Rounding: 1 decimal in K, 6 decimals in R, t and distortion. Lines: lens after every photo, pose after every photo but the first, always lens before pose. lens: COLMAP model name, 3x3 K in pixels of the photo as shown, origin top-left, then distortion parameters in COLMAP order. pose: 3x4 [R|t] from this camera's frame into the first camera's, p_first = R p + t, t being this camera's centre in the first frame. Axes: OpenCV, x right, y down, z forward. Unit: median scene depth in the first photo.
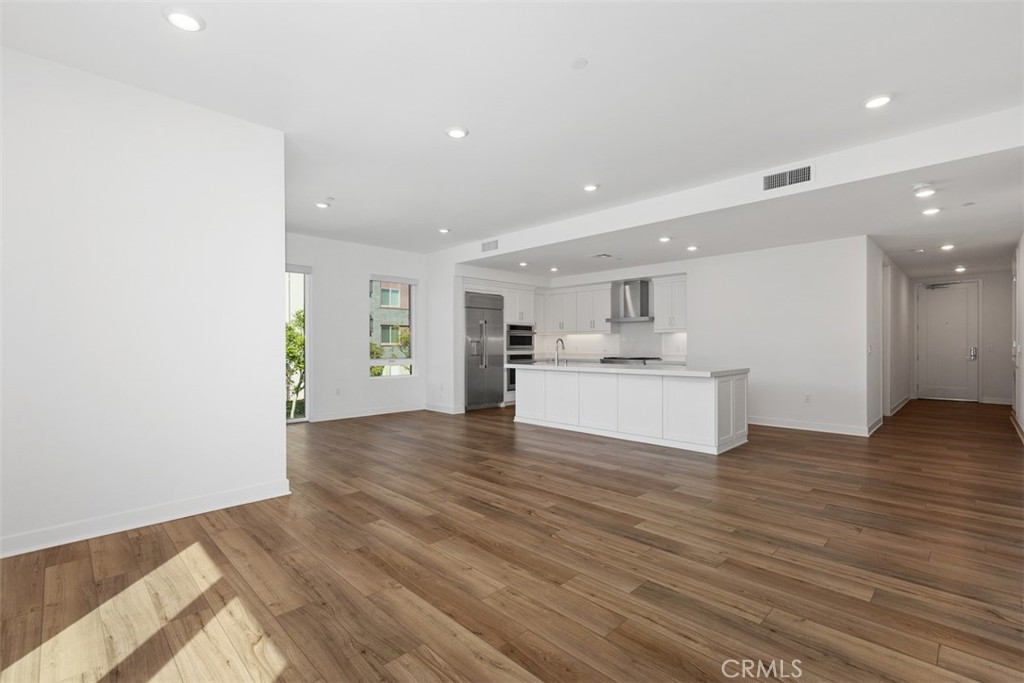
lens RADIAL K [[457.3, 0, 512.0], [0, 457.3, 341.5], [0, 0, 1]] dist [0.002057, -0.000127]
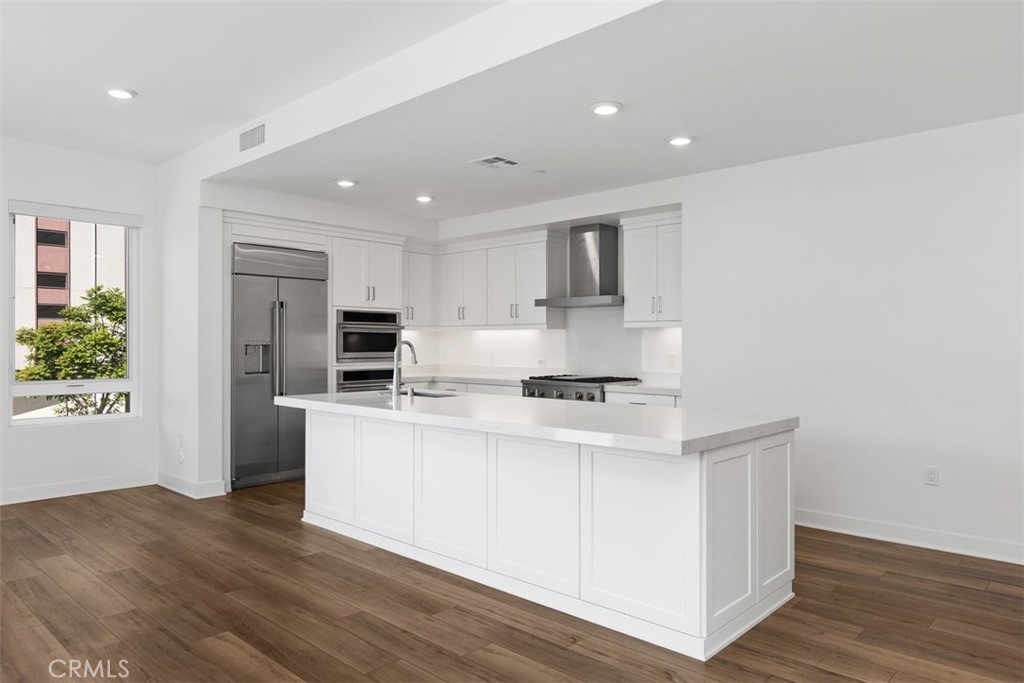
lens RADIAL K [[675.9, 0, 512.0], [0, 675.9, 341.5], [0, 0, 1]] dist [0.000579, -0.000456]
pose [[0.999213, 0.002024, 0.039605, 0.157387], [-0.002319, 0.999970, 0.007396, -0.009552], [-0.039589, -0.007482, 0.999188, 0.267523]]
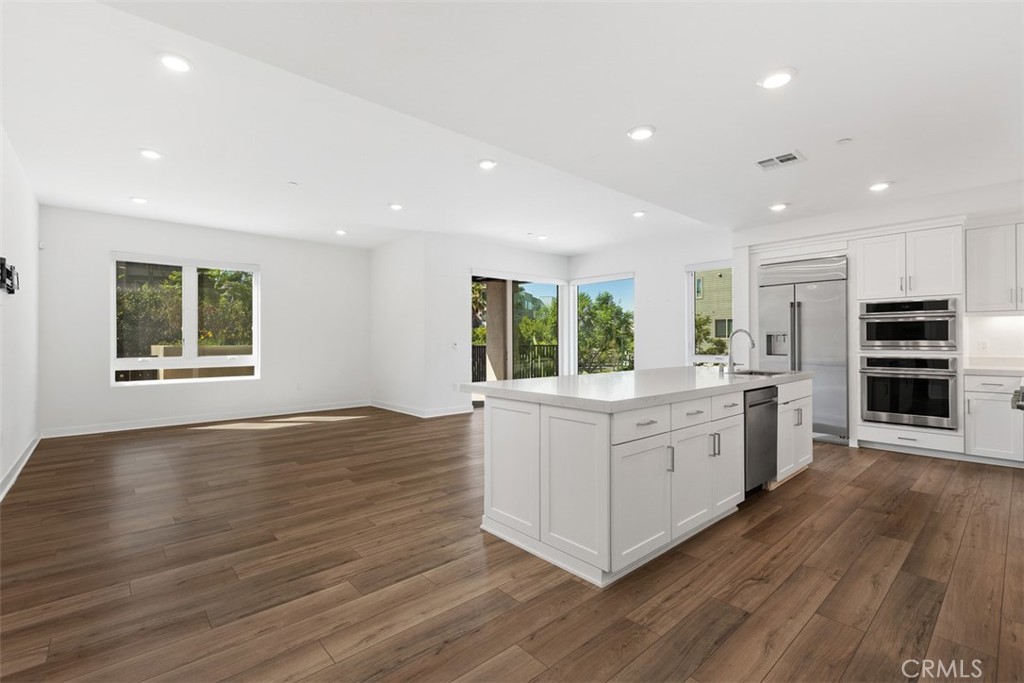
lens RADIAL K [[457.3, 0, 512.0], [0, 457.3, 341.5], [0, 0, 1]] dist [0.002057, -0.000127]
pose [[-0.055324, 0.001935, -0.998467, 0.603946], [0.012601, 0.999920, 0.001239, 0.003706], [0.998389, -0.012513, -0.055344, 0.627000]]
